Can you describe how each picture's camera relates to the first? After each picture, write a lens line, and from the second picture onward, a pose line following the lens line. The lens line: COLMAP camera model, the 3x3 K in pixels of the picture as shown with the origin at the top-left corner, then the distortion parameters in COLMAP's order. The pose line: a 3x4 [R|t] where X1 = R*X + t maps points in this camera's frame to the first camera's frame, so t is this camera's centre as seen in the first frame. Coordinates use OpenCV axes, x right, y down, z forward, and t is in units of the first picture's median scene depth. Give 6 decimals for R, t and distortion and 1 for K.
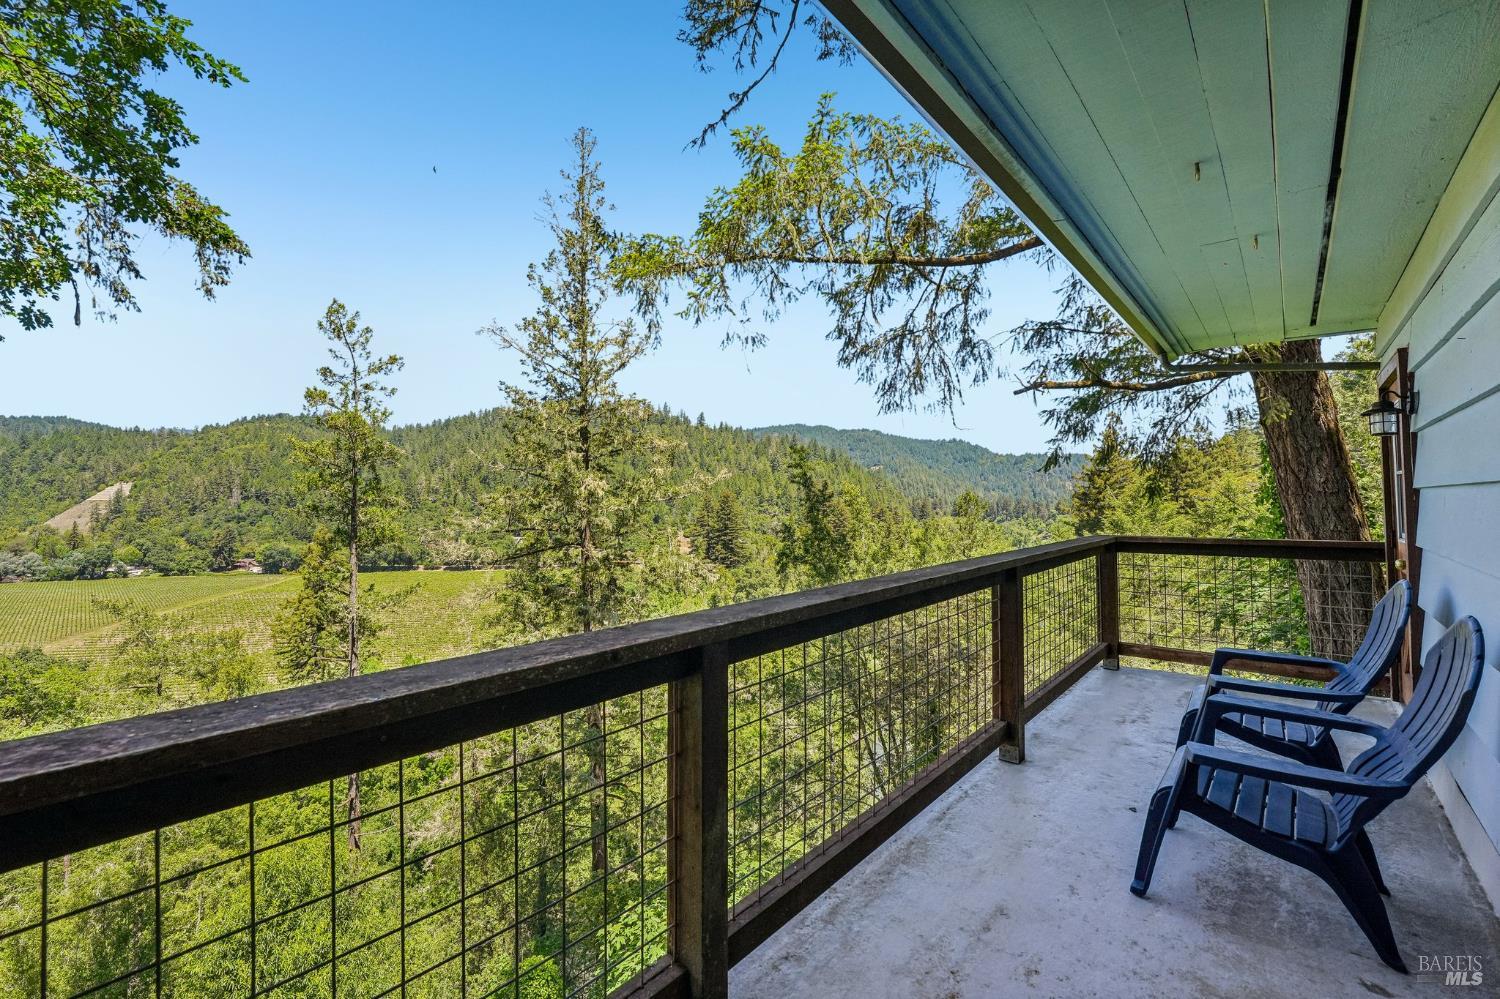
lens RADIAL K [[615.5, 0, 762.8], [0, 615.5, 478.4], [0, 0, 1]] dist [-0.027587, 0.003655]
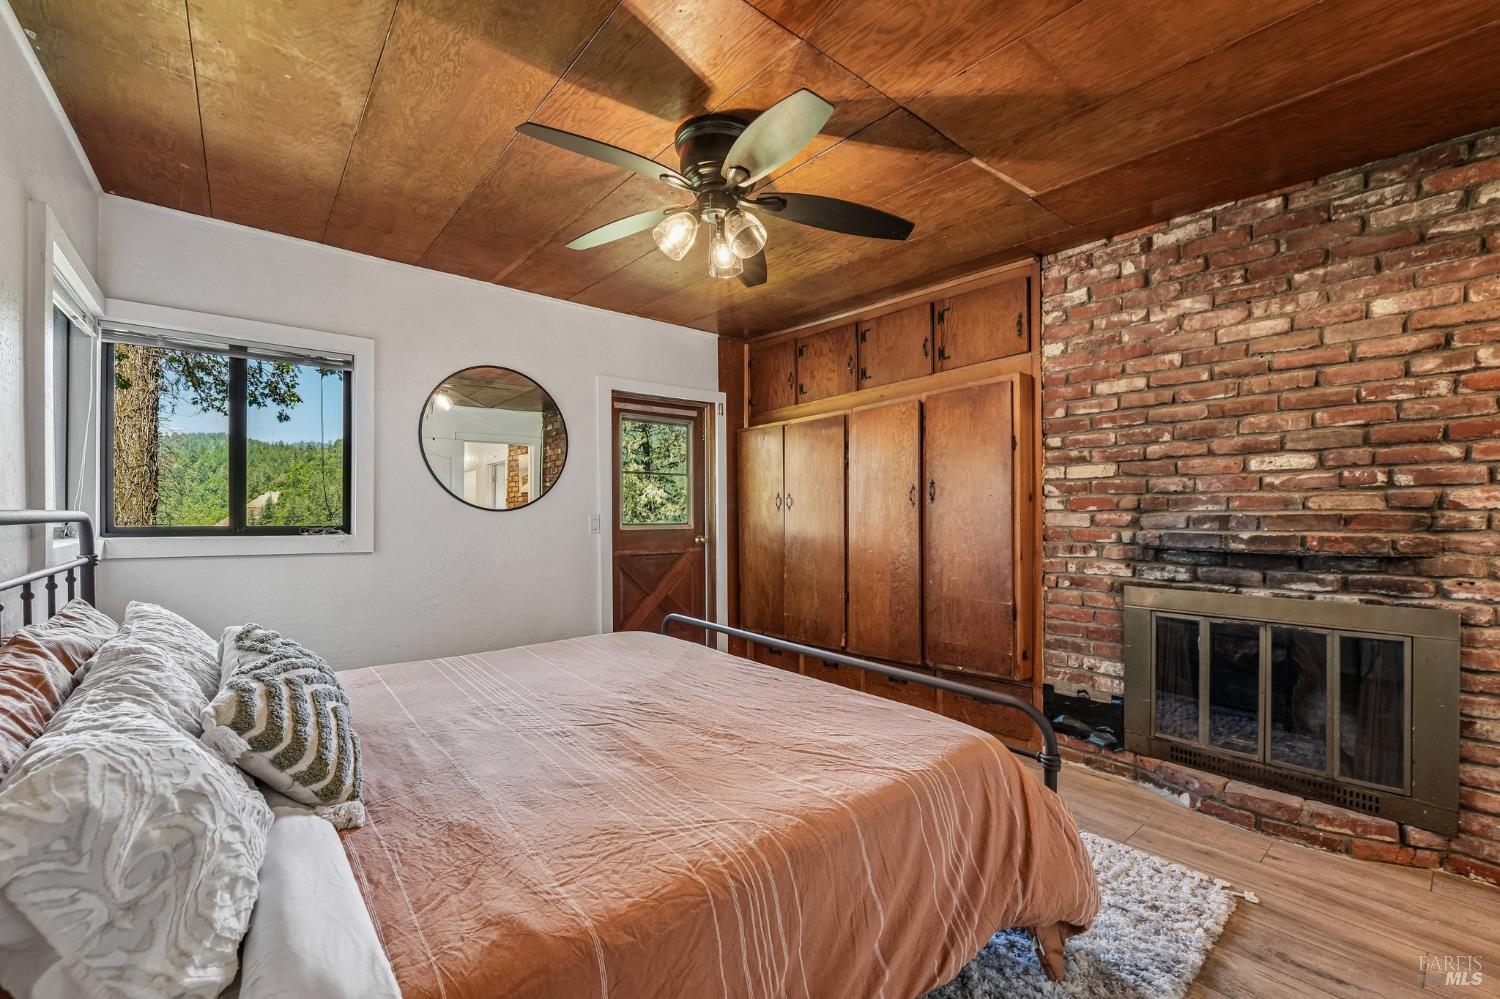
lens RADIAL K [[615.5, 0, 763.8], [0, 615.5, 513.2], [0, 0, 1]] dist [-0.027587, 0.003655]
pose [[0.990720, 0.004425, -0.135843, 0.076238], [0.001482, 0.999059, 0.043347, -0.001946], [0.135907, -0.043146, 0.989782, -0.091239]]
